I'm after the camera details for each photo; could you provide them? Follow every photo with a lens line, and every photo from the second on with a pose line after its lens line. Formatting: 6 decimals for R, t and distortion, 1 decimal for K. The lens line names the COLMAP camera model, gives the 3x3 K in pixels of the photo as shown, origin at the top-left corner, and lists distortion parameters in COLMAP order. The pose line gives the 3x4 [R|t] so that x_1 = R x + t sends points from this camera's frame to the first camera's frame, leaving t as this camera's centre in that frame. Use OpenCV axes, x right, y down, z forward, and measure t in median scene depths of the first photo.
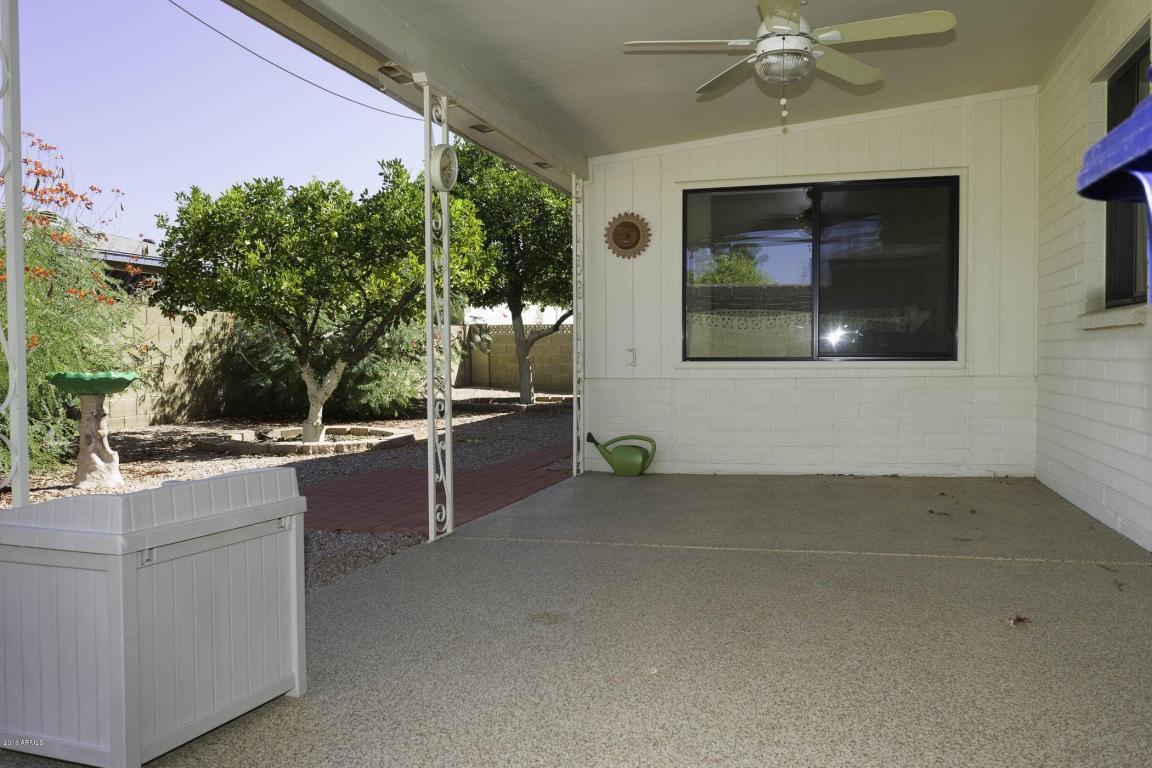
lens RADIAL K [[930.0, 0, 576.0], [0, 930.0, 384.0], [0, 0, 1]] dist [-0.003977, 0.009069]
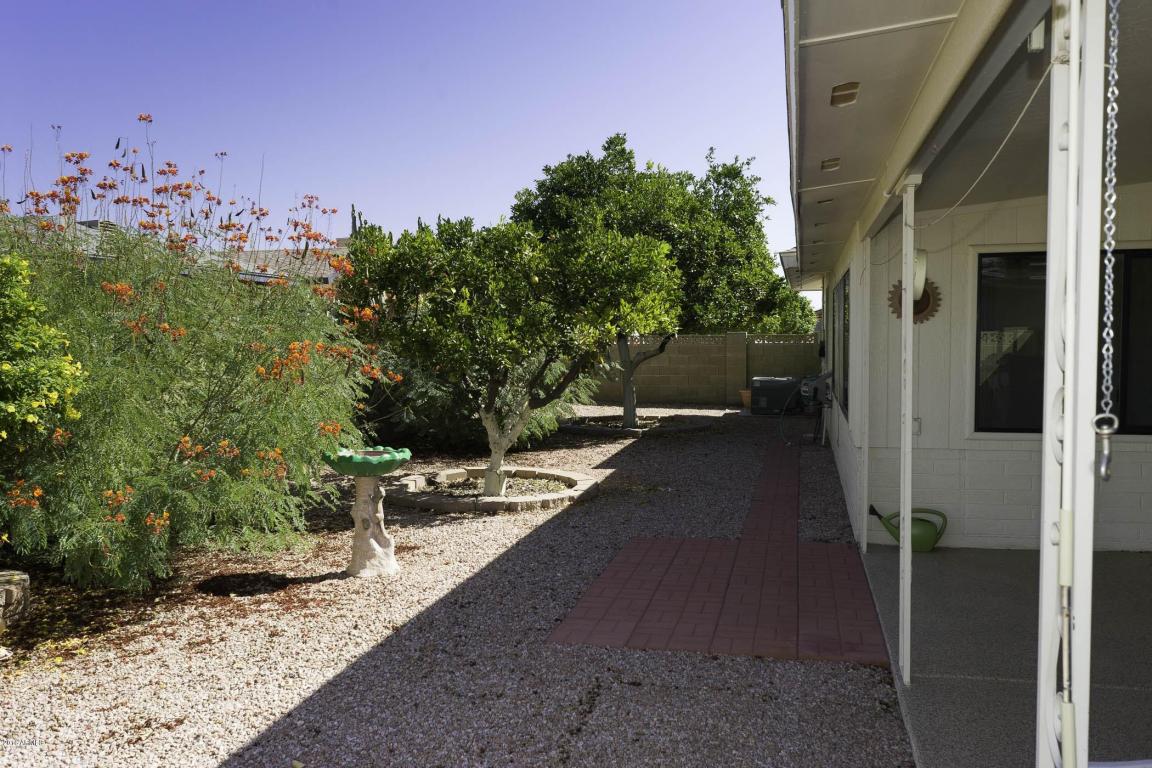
lens RADIAL K [[915.7, 0, 576.0], [0, 915.7, 384.0], [0, 0, 1]] dist [-0.008255, -0.000646]
pose [[0.999261, -0.003068, 0.038306, -0.252931], [0.002341, 0.999816, 0.019026, -0.070622], [-0.038358, -0.018922, 0.999085, 0.056604]]
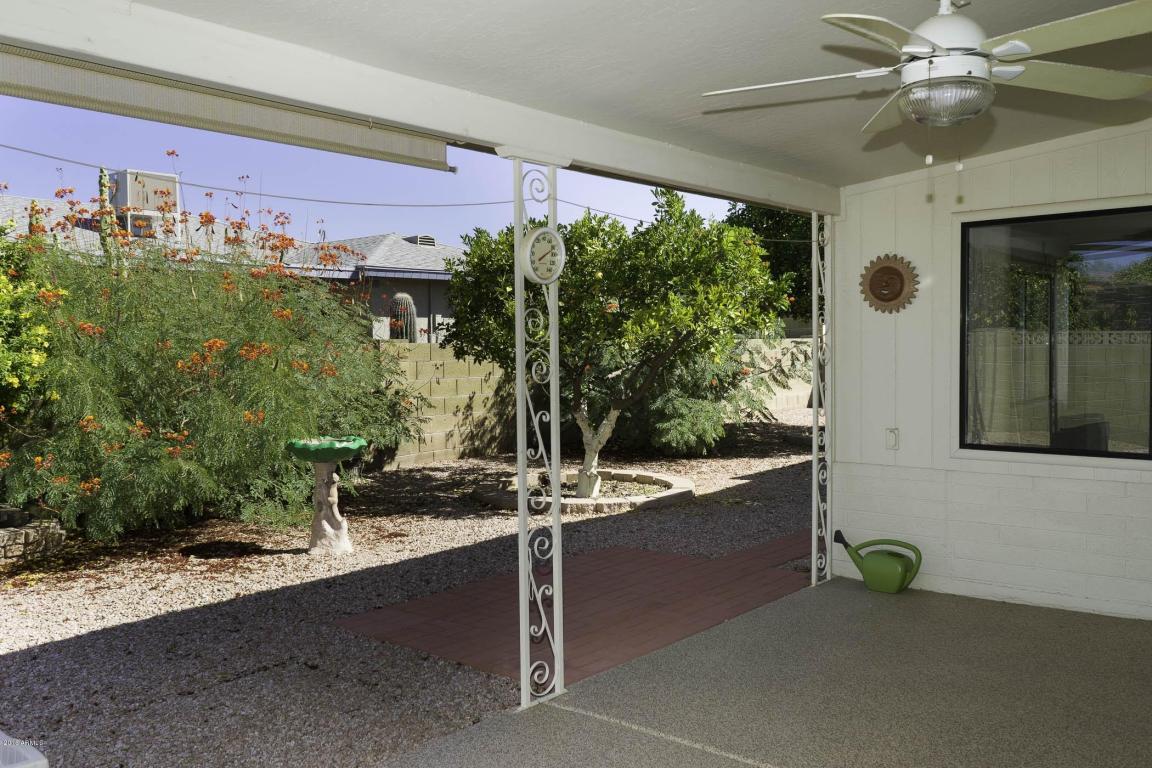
lens RADIAL K [[961.5, 0, 576.0], [0, 961.5, 384.0], [0, 0, 1]] dist [-0.010163, 0.001394]
pose [[0.909044, 0.012233, -0.416520, 0.118603], [-0.007432, 0.999886, 0.013146, -0.064741], [0.416633, -0.008855, 0.909032, 0.119649]]
